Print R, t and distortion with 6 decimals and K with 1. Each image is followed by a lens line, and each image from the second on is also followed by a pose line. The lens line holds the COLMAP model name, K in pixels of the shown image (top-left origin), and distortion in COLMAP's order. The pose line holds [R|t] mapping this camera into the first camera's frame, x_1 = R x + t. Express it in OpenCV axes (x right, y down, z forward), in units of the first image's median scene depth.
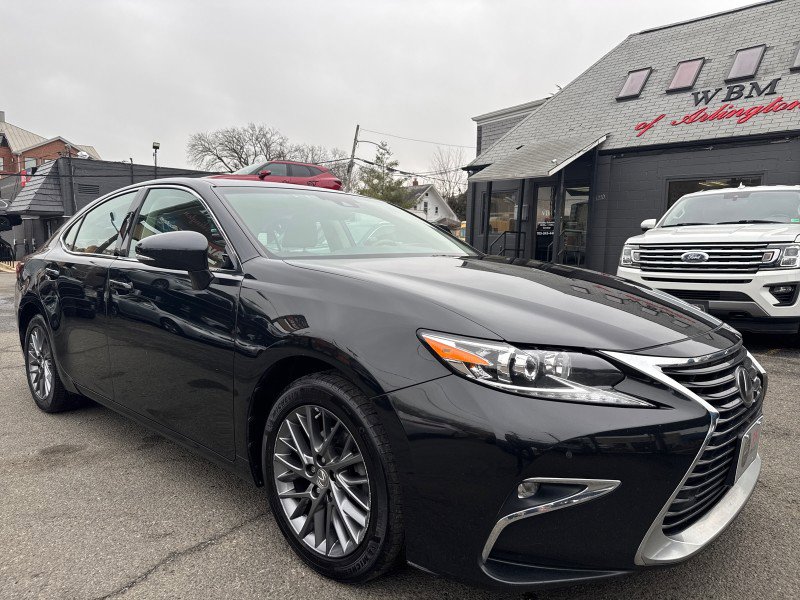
lens RADIAL K [[558.8, 0, 396.7], [0, 558.8, 297.0], [0, 0, 1]] dist [0.047161, -0.055325]
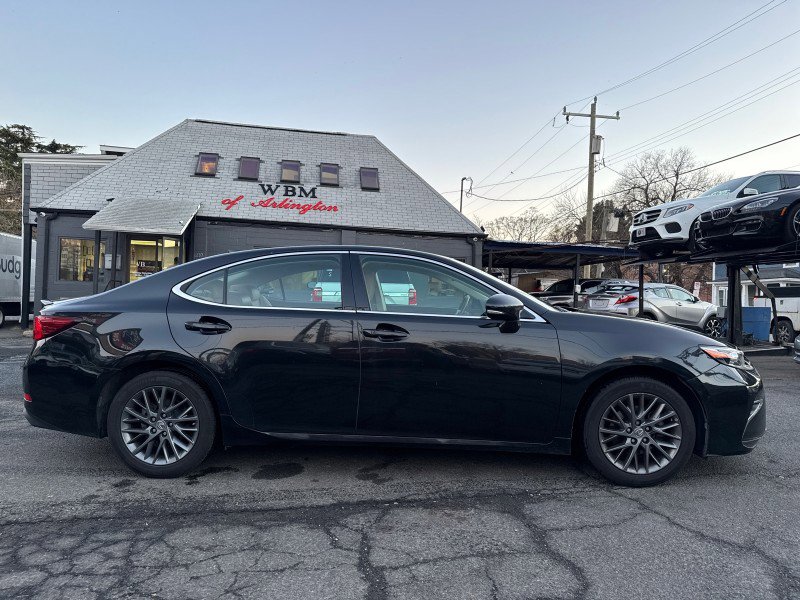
lens RADIAL K [[558.8, 0, 399.7], [0, 558.8, 301.4], [0, 0, 1]] dist [0.047161, -0.055325]
pose [[0.547087, 0.007665, 0.837040, -0.429608], [0.061136, 0.996922, -0.049087, 0.003043], [-0.834840, 0.078028, 0.544935, 0.015649]]
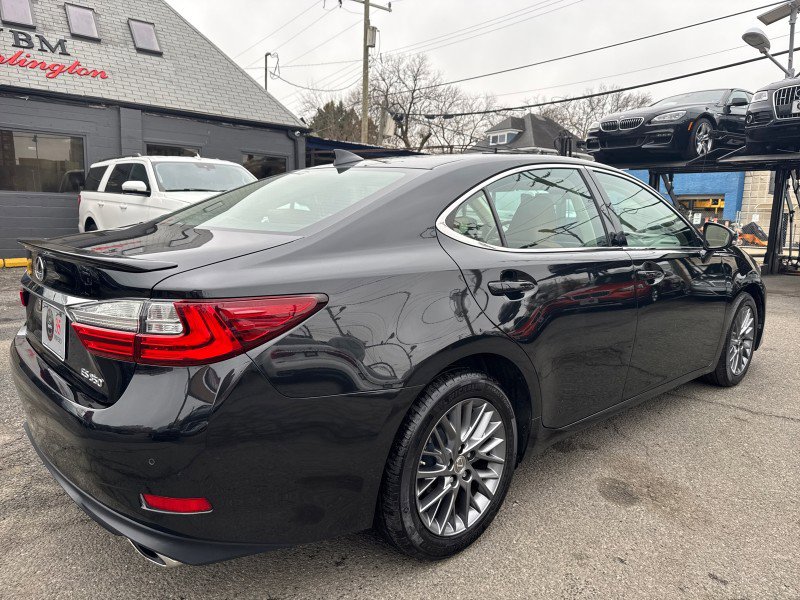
lens RADIAL K [[558.8, 0, 406.5], [0, 558.8, 299.9], [0, 0, 1]] dist [0.047161, -0.055325]
pose [[0.077673, -0.161997, 0.983730, -0.339820], [0.071347, 0.985084, 0.156587, -0.036164], [-0.994423, 0.058024, 0.088072, 0.301662]]
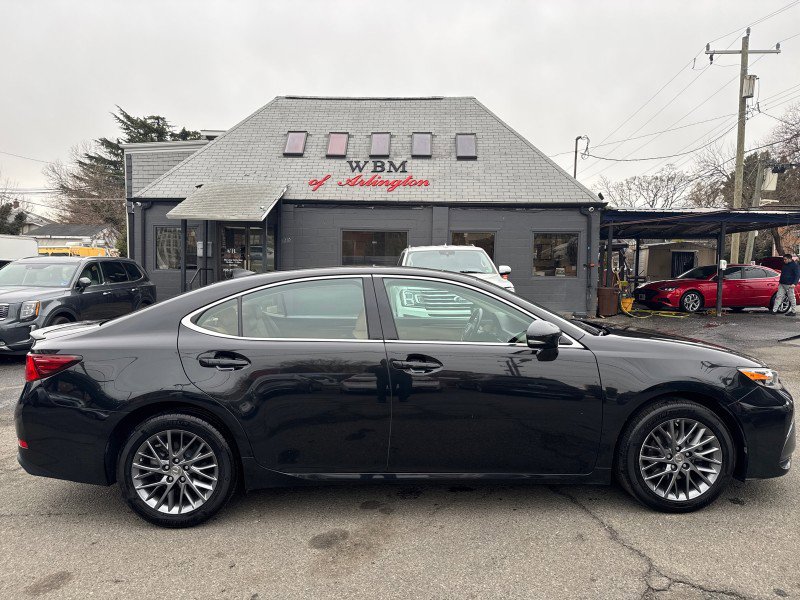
lens RADIAL K [[558.8, 0, 398.8], [0, 558.8, 302.5], [0, 0, 1]] dist [0.047161, -0.055325]
pose [[0.713157, -0.043347, 0.699663, -0.294081], [0.067504, 0.997695, -0.006994, -0.031896], [-0.697747, 0.052218, 0.714439, 0.047272]]
